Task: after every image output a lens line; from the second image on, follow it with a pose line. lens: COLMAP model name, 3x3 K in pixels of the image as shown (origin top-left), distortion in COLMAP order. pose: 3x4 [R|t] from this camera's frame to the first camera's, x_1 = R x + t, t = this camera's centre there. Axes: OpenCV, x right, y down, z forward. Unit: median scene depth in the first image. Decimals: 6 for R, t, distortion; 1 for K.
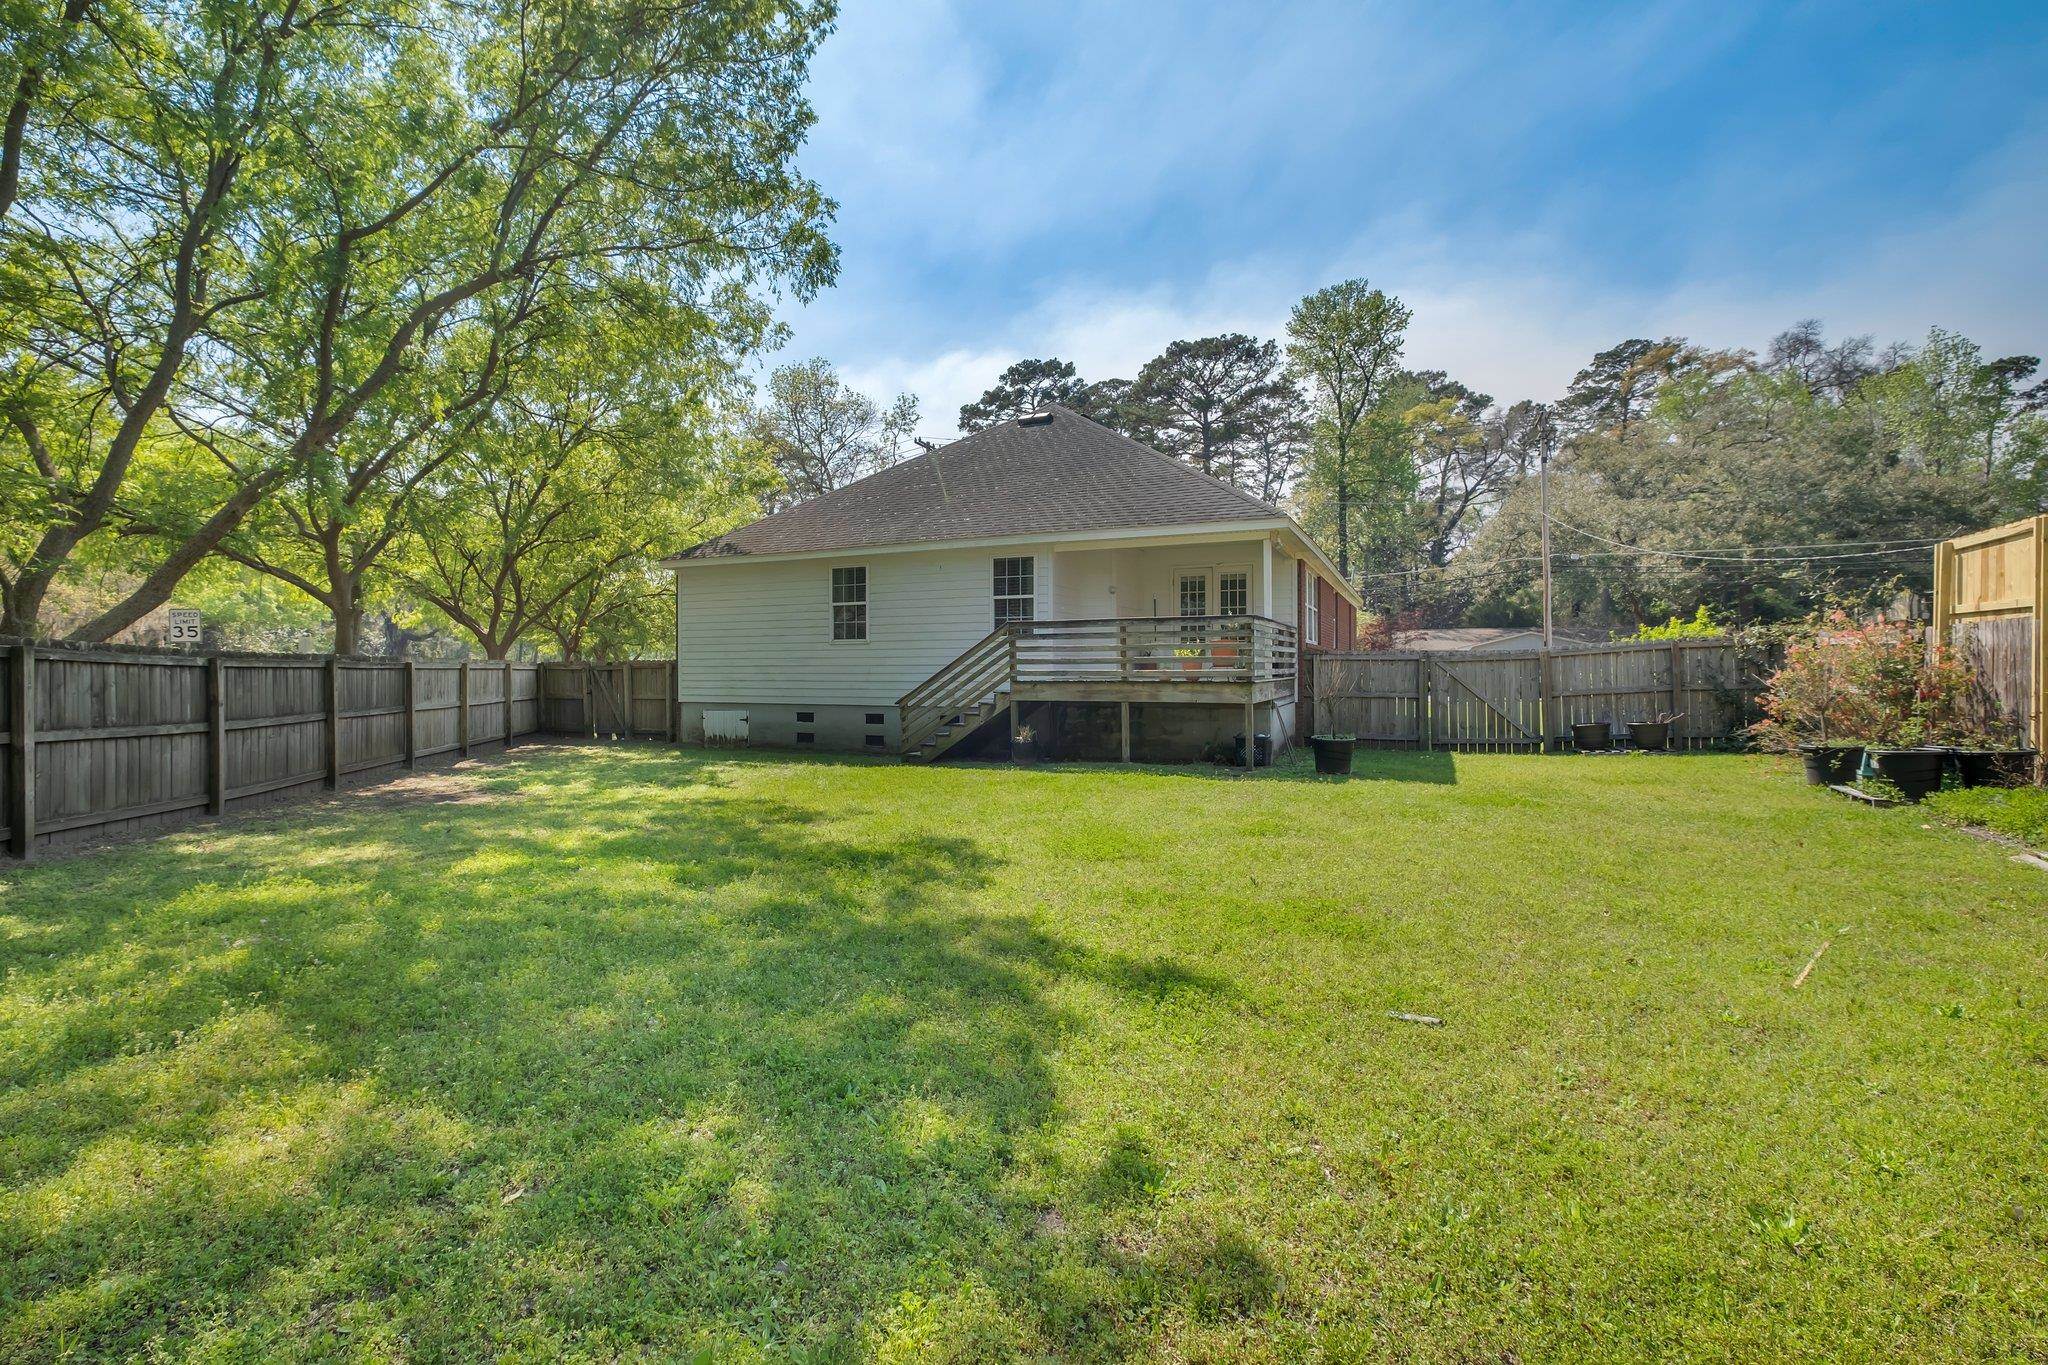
lens RADIAL K [[887.5, 0, 1009.8], [0, 887.5, 686.0], [0, 0, 1]] dist [-0.006684, 0.000429]
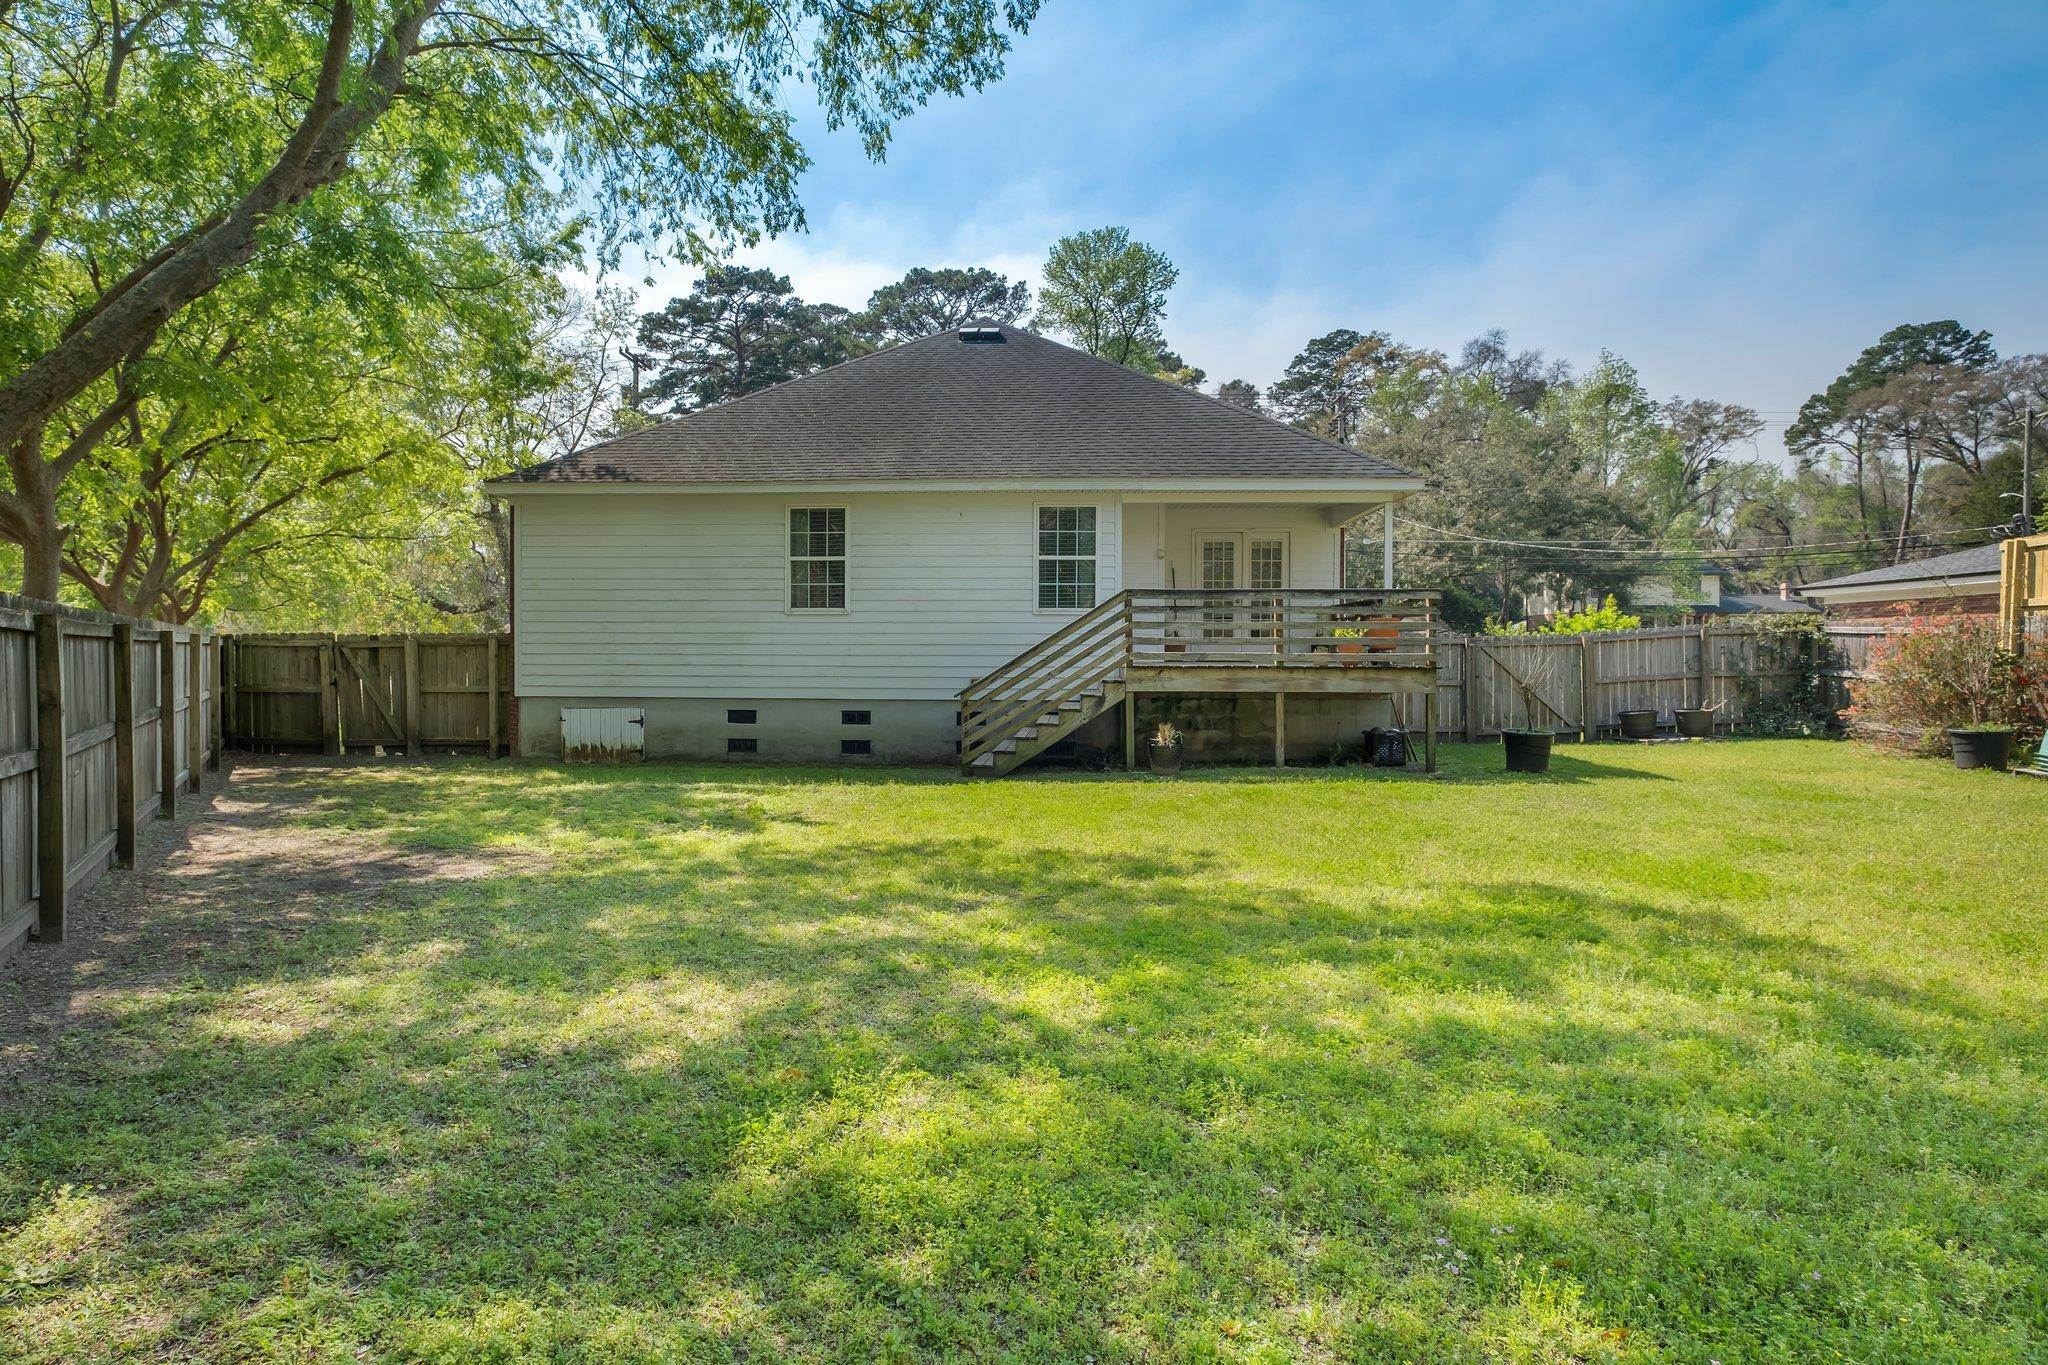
lens RADIAL K [[1029.3, 0, 1018.8], [0, 1029.3, 684.3], [0, 0, 1]] dist [-0.004818, -0.000537]
pose [[0.934549, -0.003925, 0.355814, -0.110558], [-0.000244, 0.999932, 0.011672, -0.000078], [-0.355836, -0.010994, 0.934484, 0.053841]]
